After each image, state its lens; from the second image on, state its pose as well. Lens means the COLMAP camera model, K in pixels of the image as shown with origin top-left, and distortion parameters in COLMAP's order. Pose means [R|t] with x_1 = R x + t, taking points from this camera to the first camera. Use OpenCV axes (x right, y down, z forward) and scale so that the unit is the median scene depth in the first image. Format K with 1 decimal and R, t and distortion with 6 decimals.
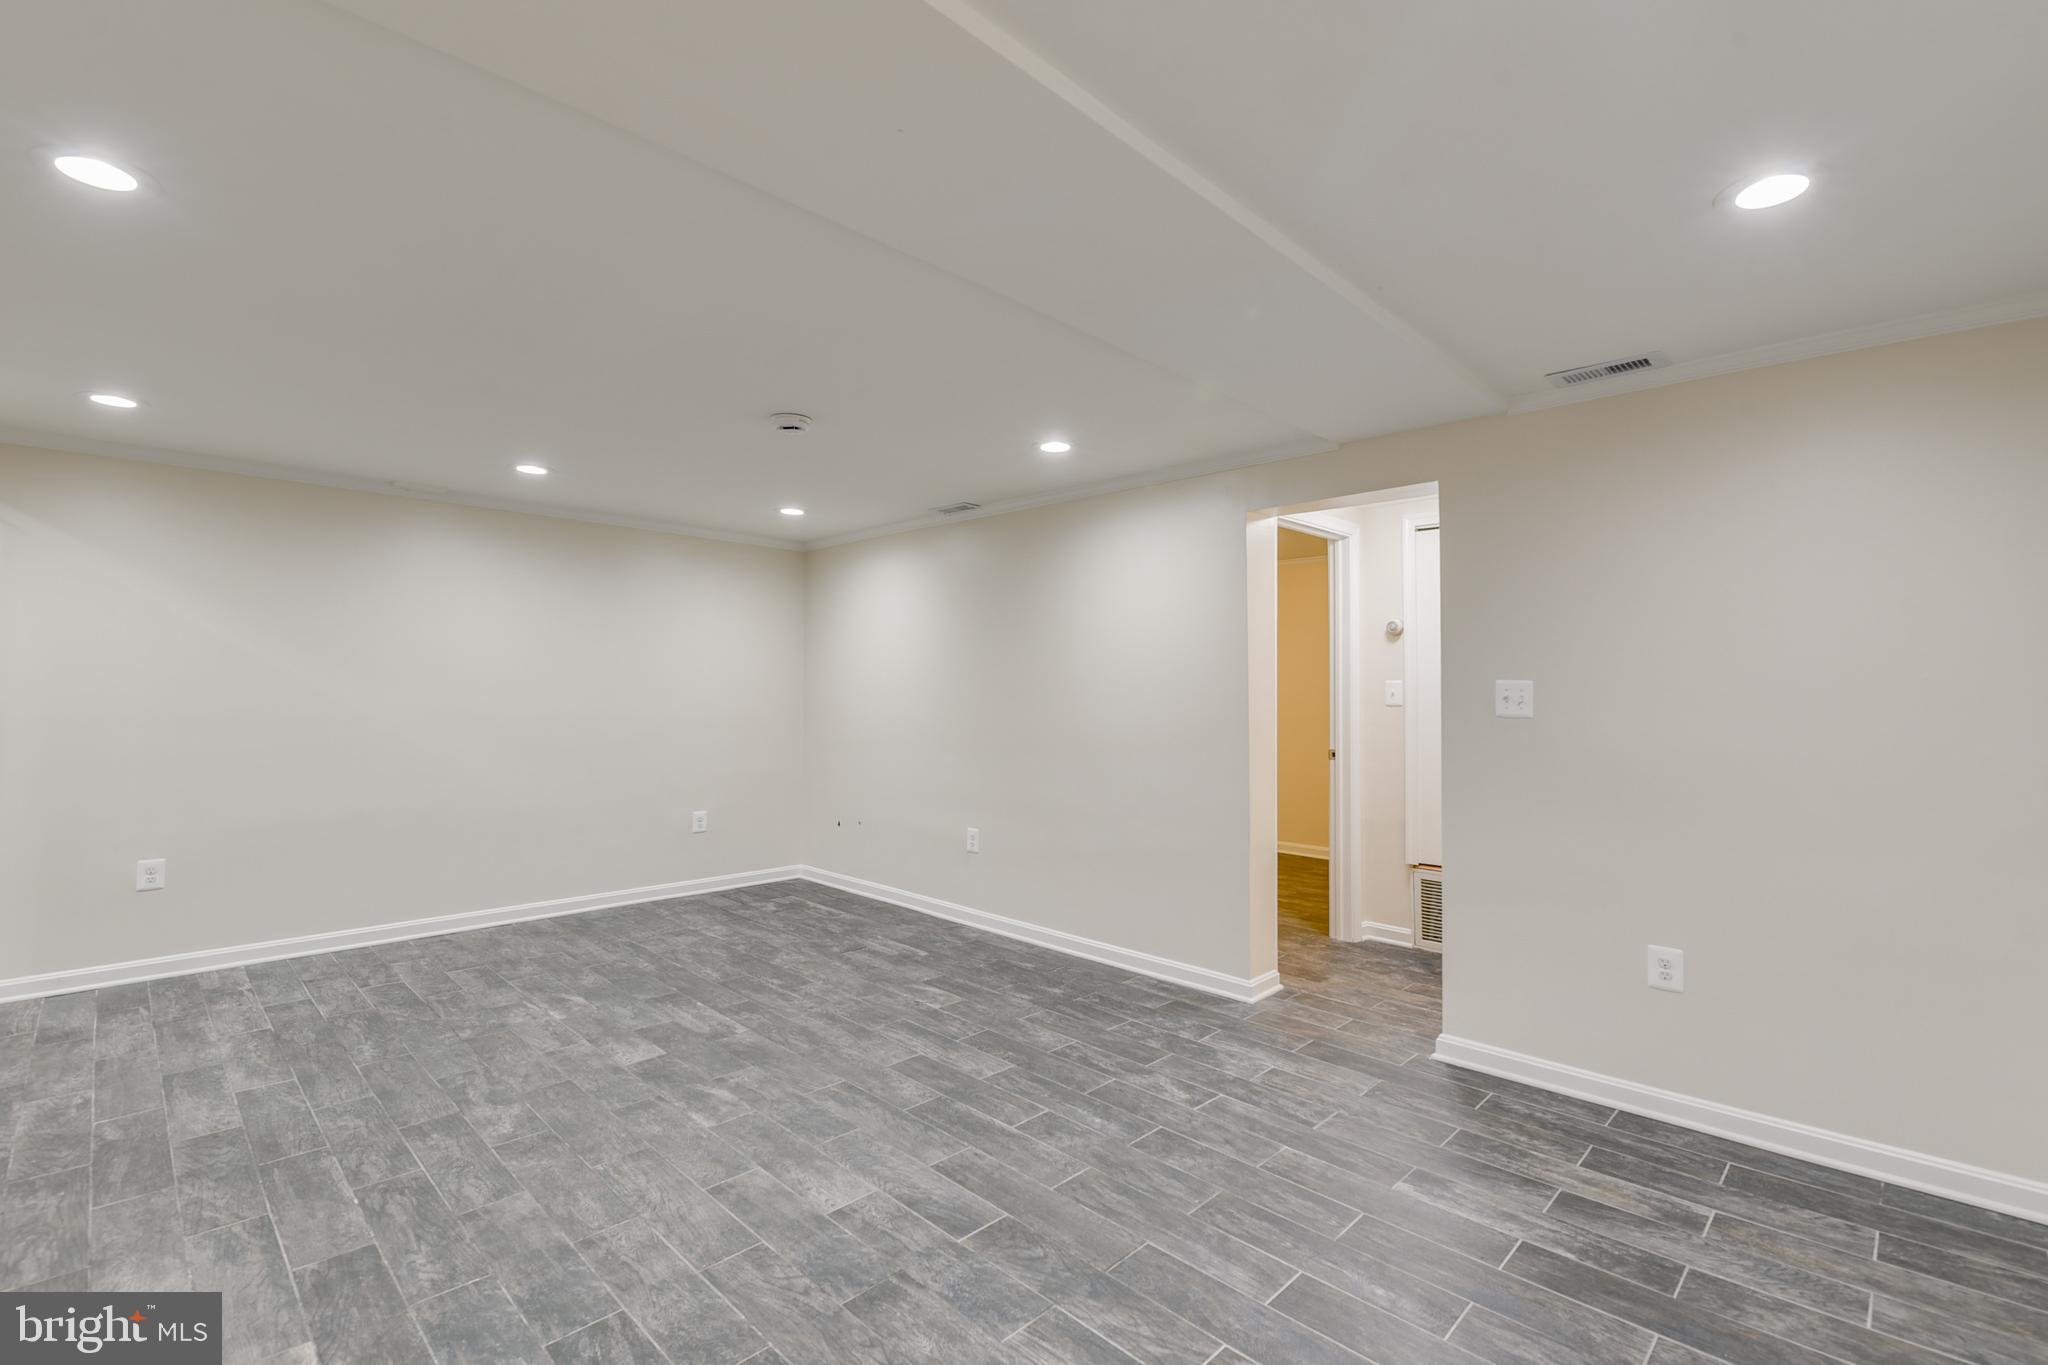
lens RADIAL K [[920.1, 0, 1017.0], [0, 920.1, 676.0], [0, 0, 1]] dist [-0.001435, -0.009395]
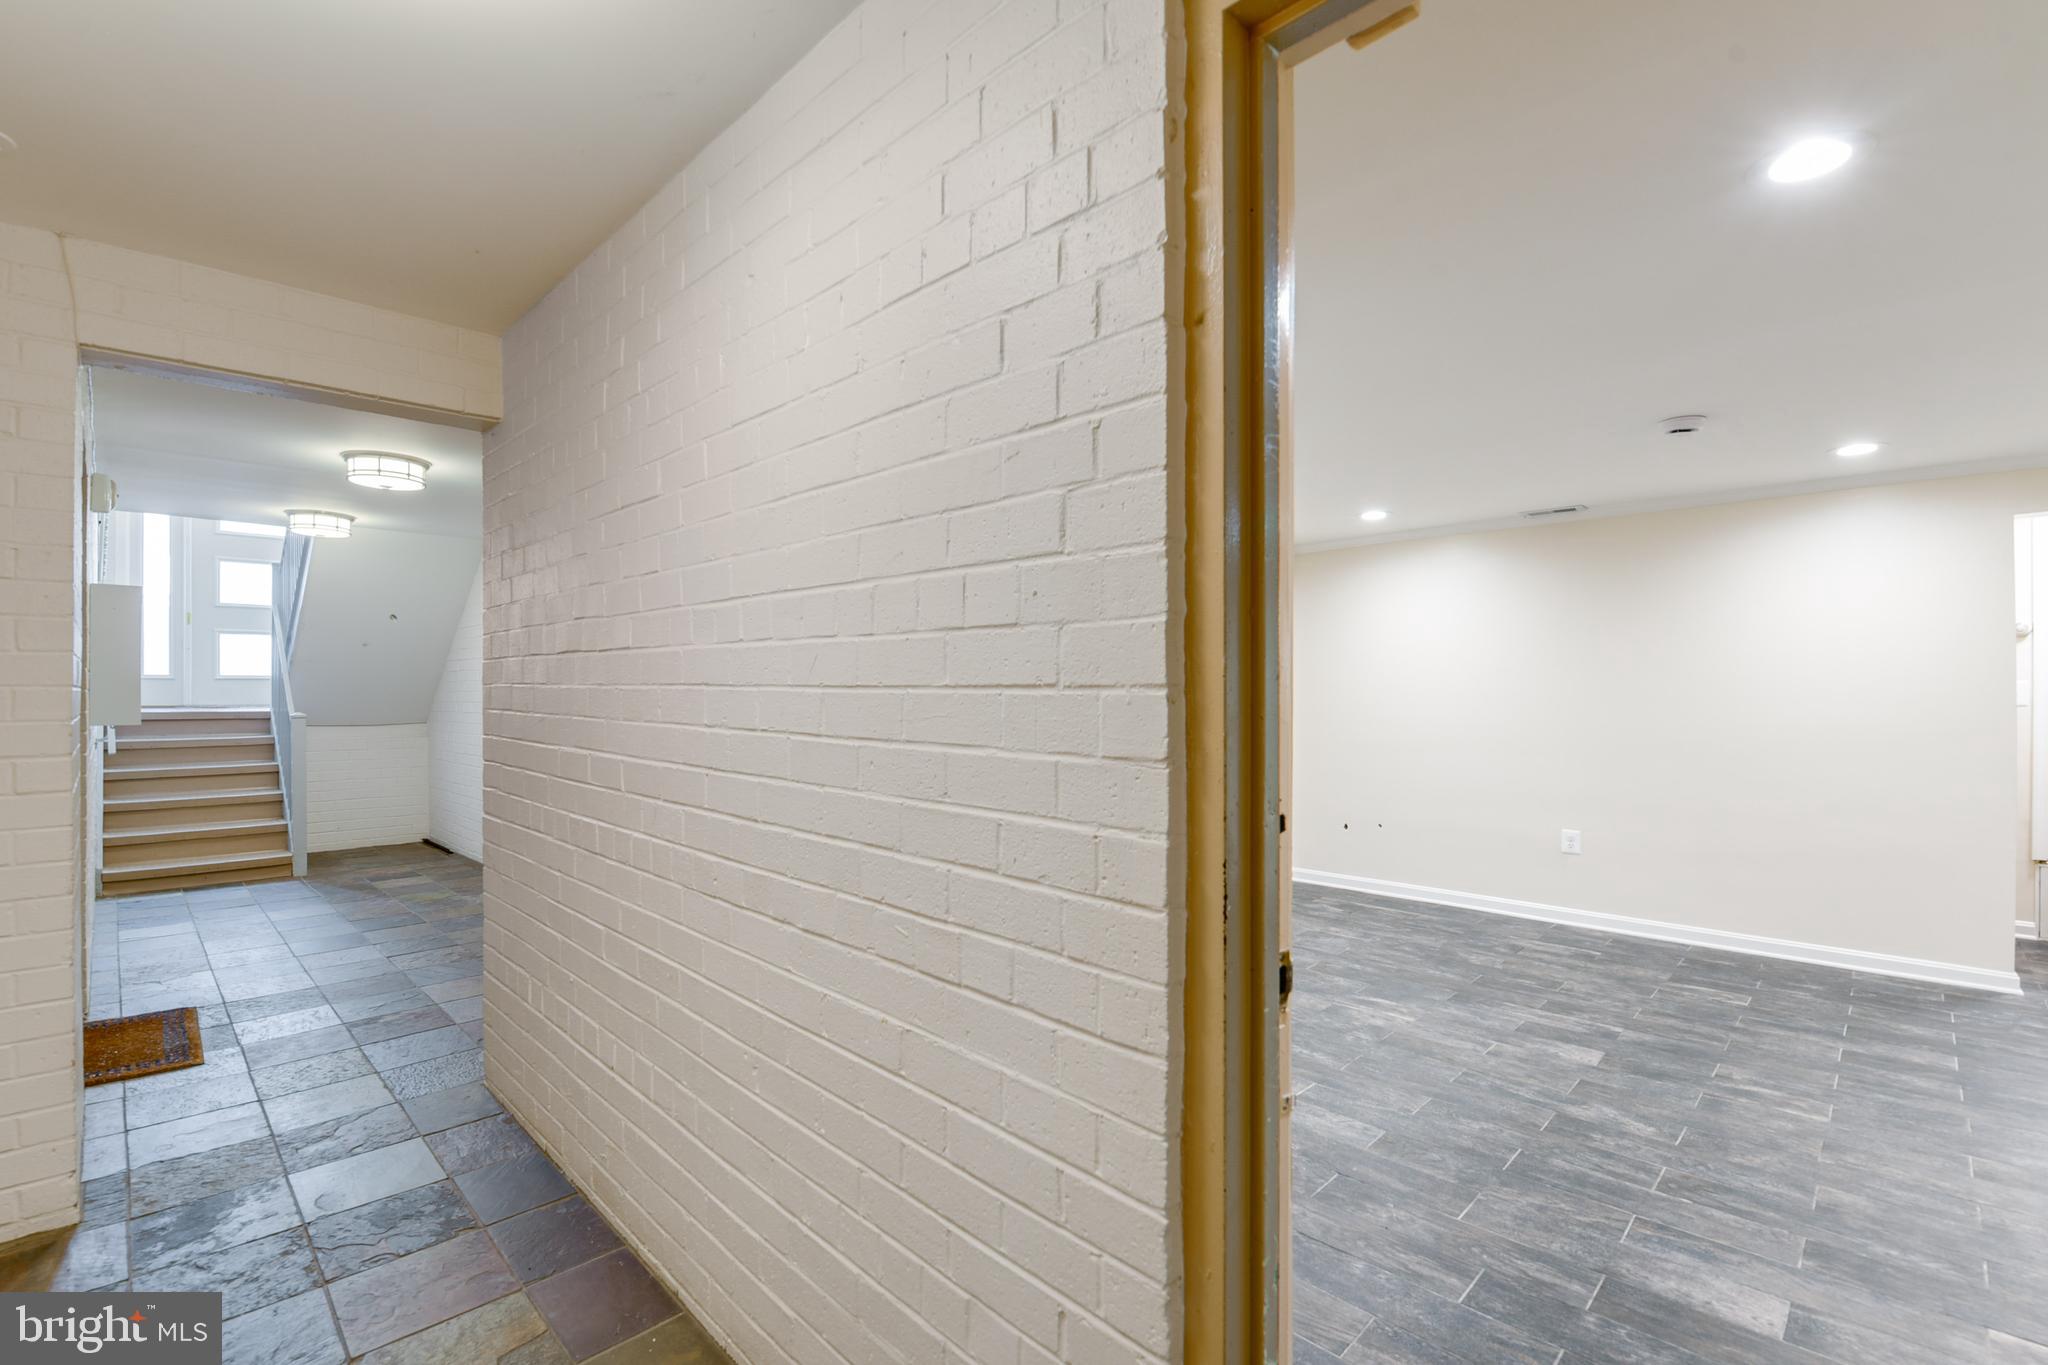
lens RADIAL K [[920.1, 0, 1017.0], [0, 920.1, 676.0], [0, 0, 1]] dist [-0.001435, -0.009395]
pose [[0.999967, -0.002782, 0.007618, -0.945734], [0.002795, 0.999995, -0.001732, -0.002278], [-0.007613, 0.001753, 0.999969, -0.001309]]
